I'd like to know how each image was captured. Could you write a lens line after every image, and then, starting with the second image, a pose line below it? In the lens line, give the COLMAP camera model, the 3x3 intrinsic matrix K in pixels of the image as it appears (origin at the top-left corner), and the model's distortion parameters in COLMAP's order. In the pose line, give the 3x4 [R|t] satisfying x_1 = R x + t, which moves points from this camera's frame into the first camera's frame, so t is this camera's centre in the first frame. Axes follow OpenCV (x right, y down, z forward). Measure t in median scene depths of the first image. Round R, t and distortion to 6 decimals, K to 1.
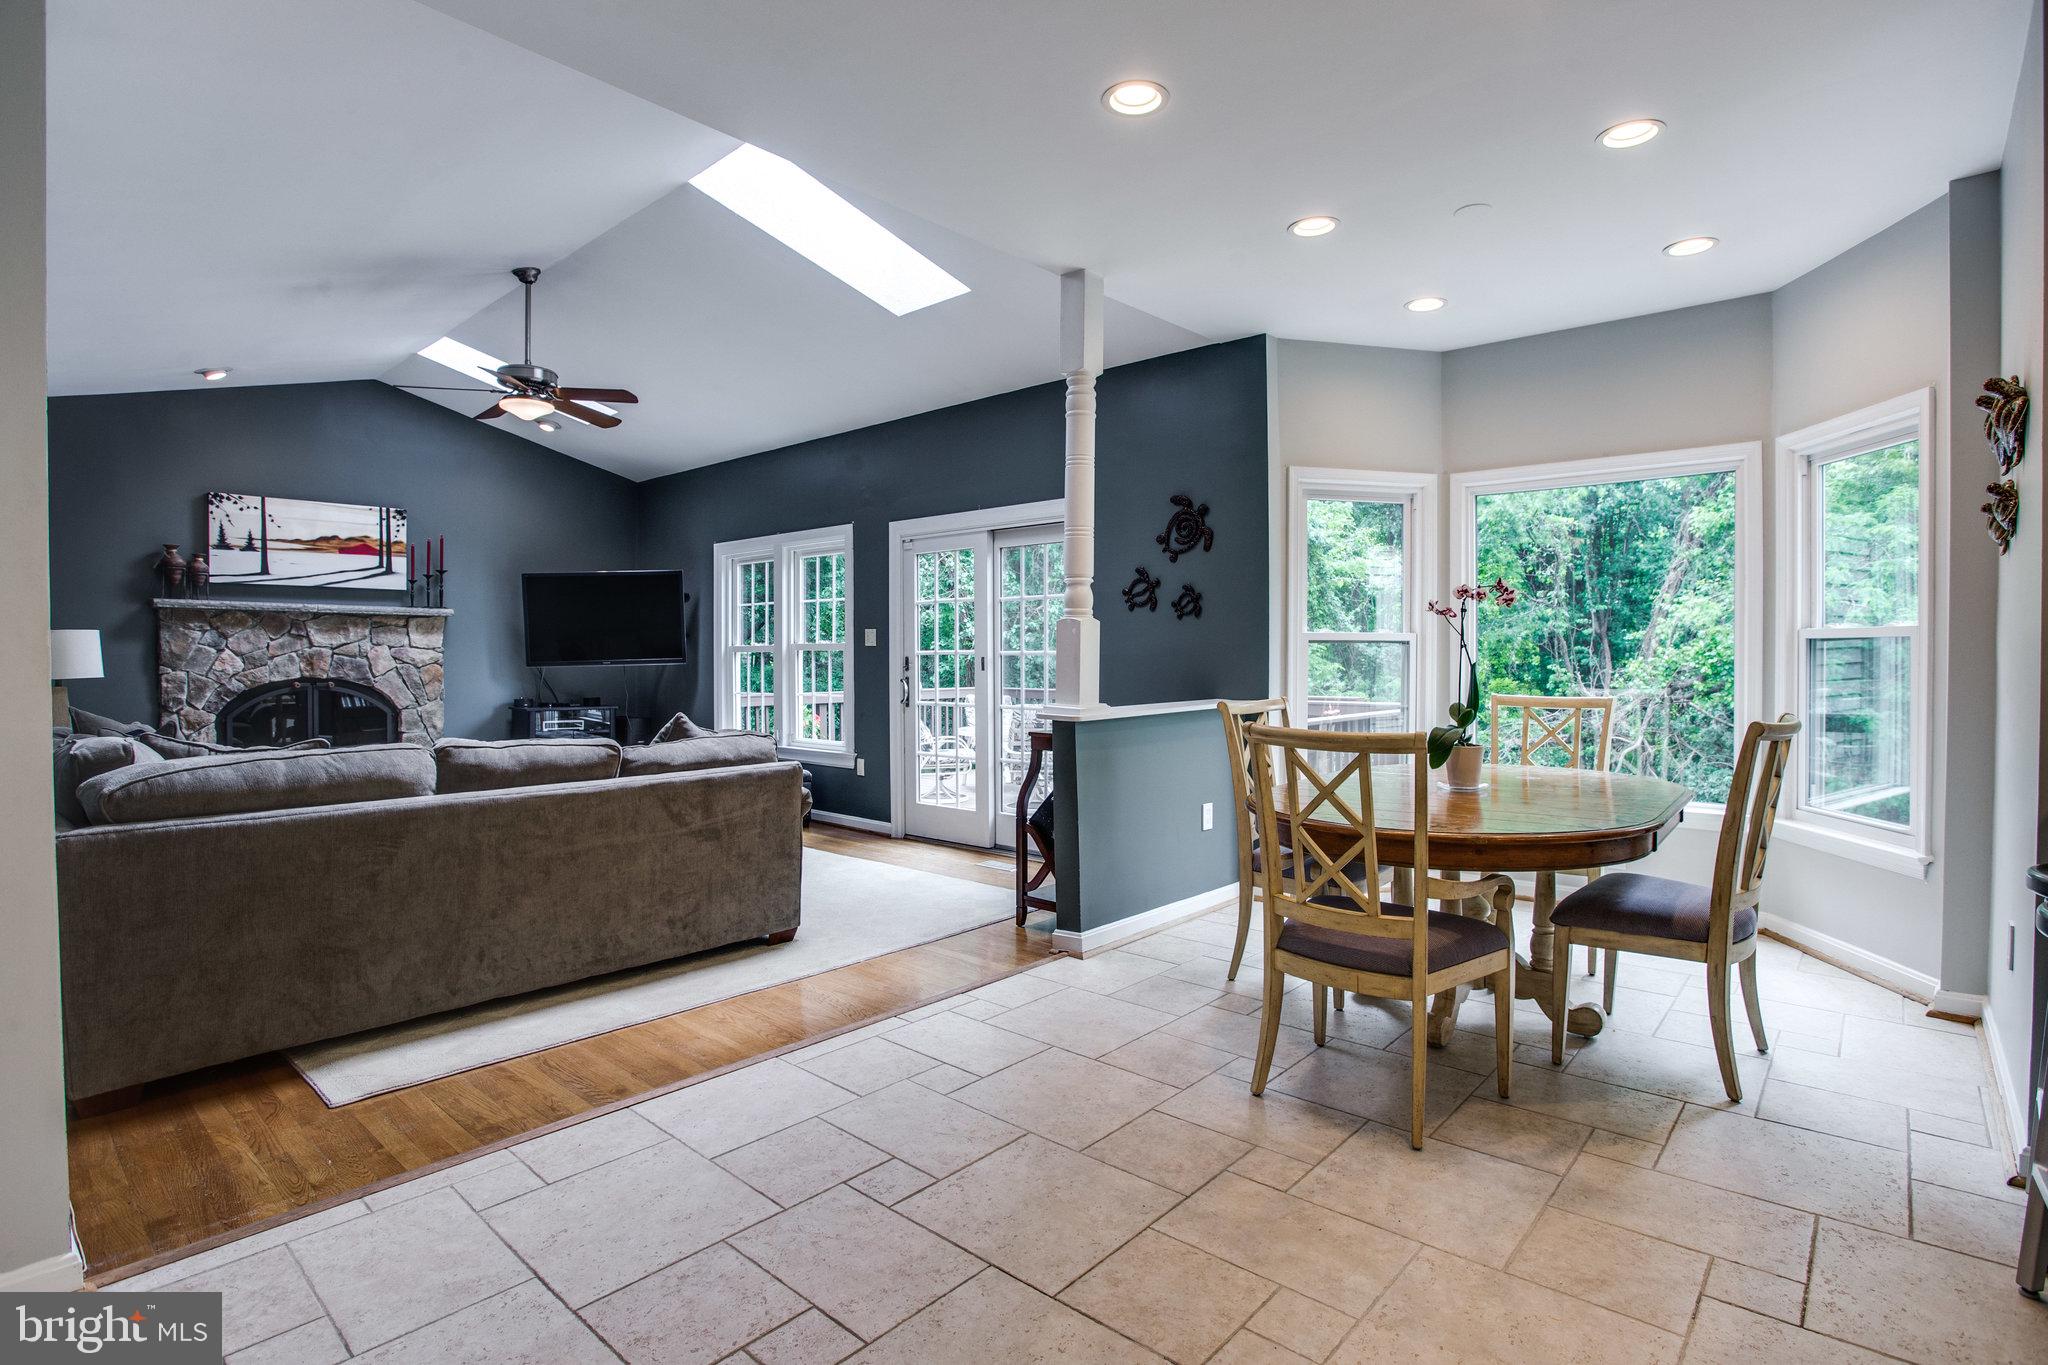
lens RADIAL K [[1000.7, 0, 983.2], [0, 1000.7, 669.4], [0, 0, 1]] dist [-0.022212, 0.000955]
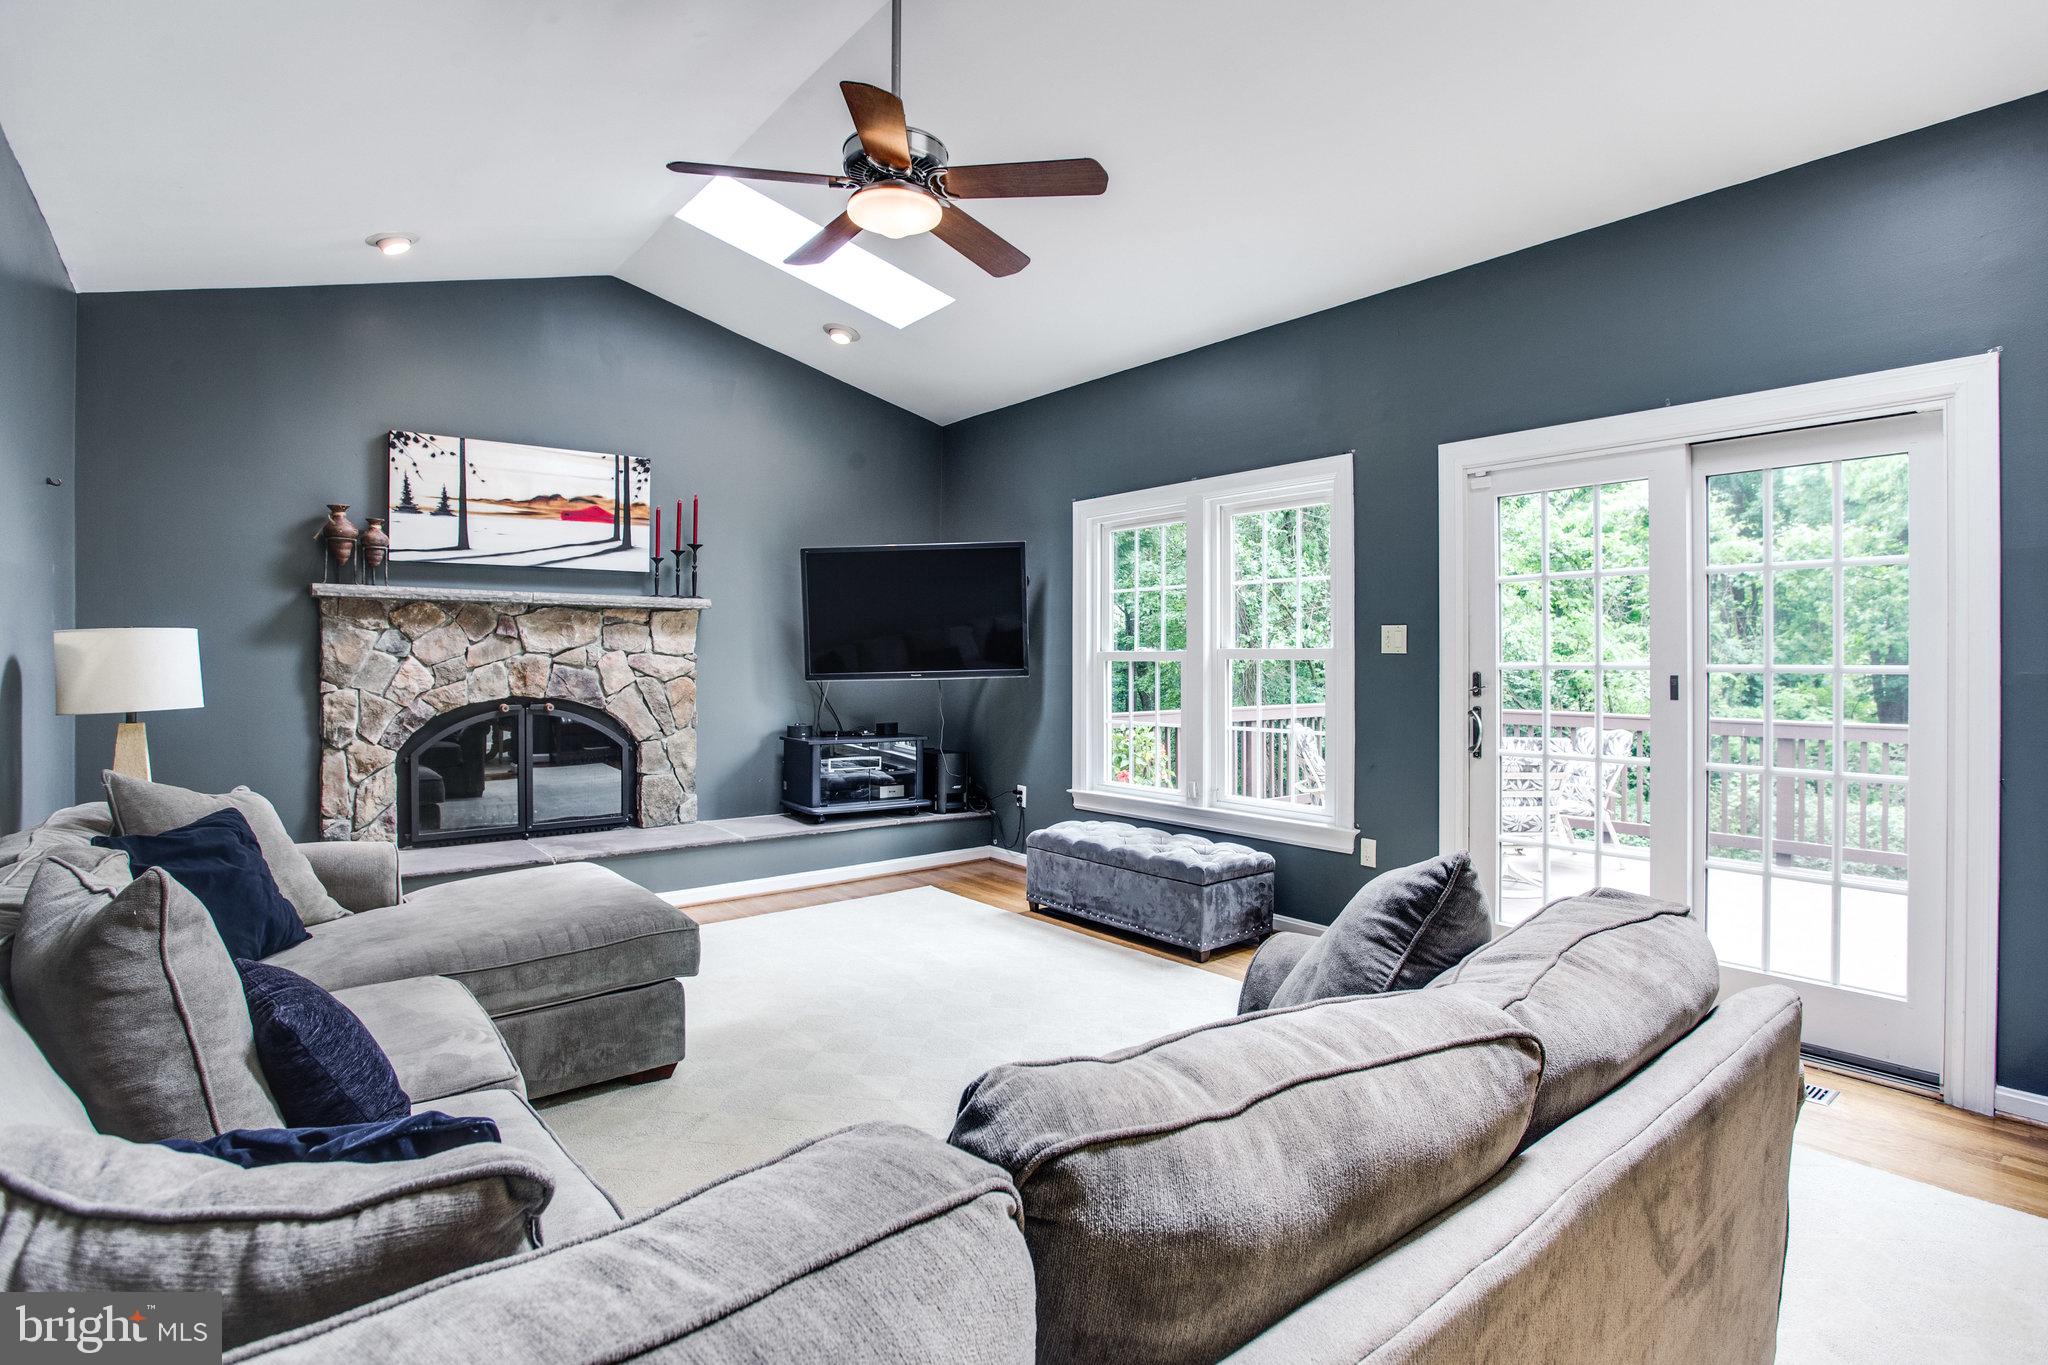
lens RADIAL K [[978.5, 0, 1024.4], [0, 978.5, 658.0], [0, 0, 1]] dist [-0.074206, 0.026709]
pose [[0.992335, 0.001033, -0.123573, -0.253006], [-0.002435, 0.999934, -0.011202, -0.013092], [0.123553, 0.011417, 0.992272, 0.384724]]
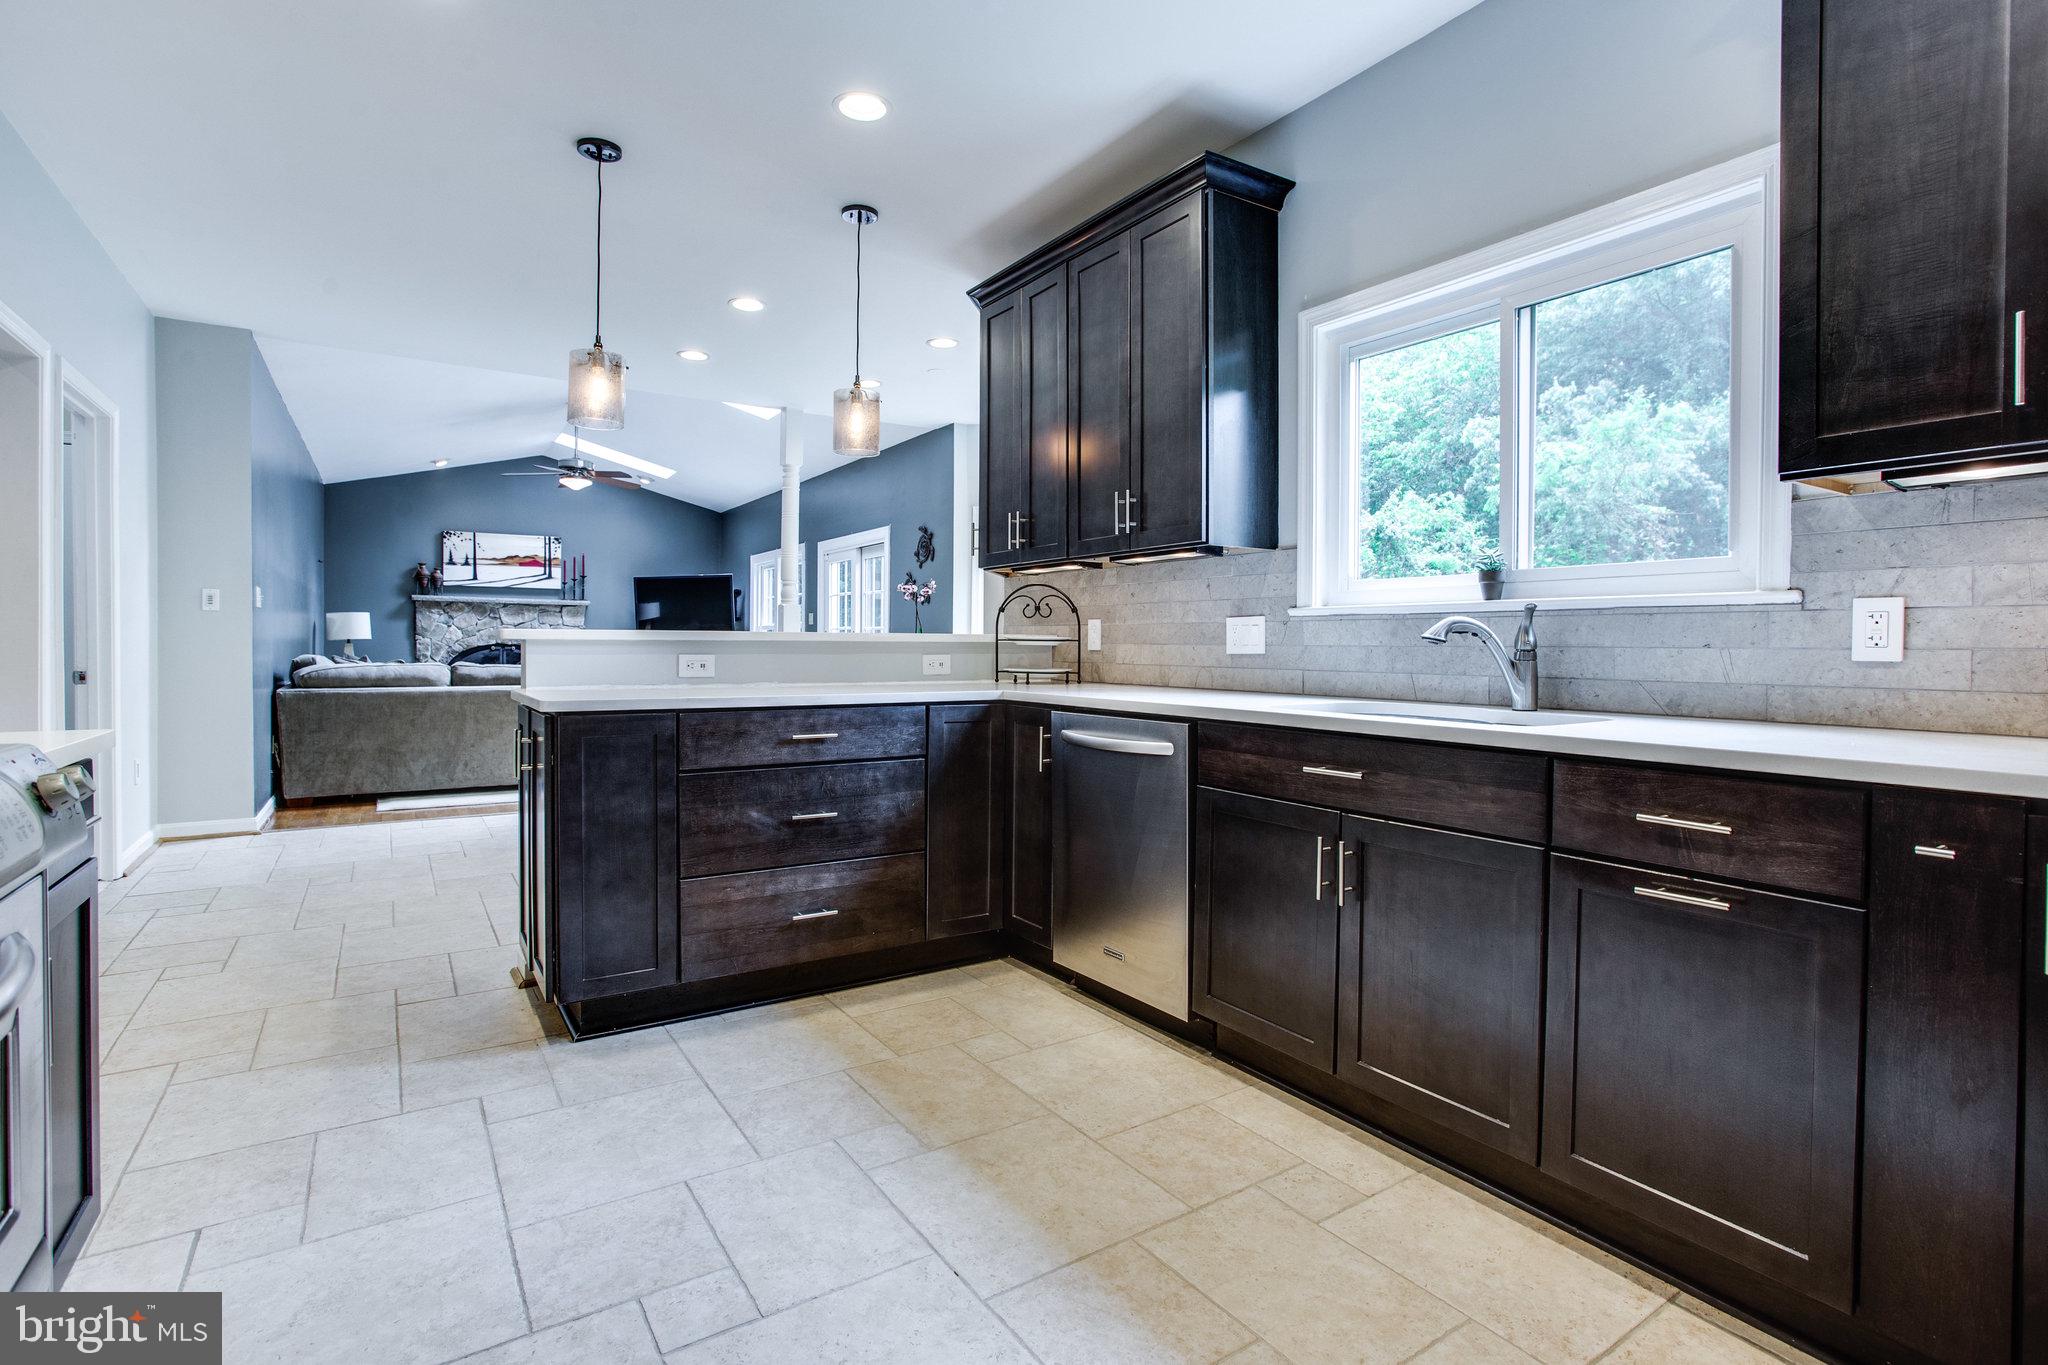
lens RADIAL K [[976.1, 0, 1032.9], [0, 976.1, 654.6], [0, 0, 1]] dist [-0.023343, -0.000002]
pose [[0.973144, 0.009445, -0.230002, 0.542698], [-0.010624, 0.999936, -0.003888, 0.024026], [0.229951, 0.006227, 0.973182, -0.346393]]
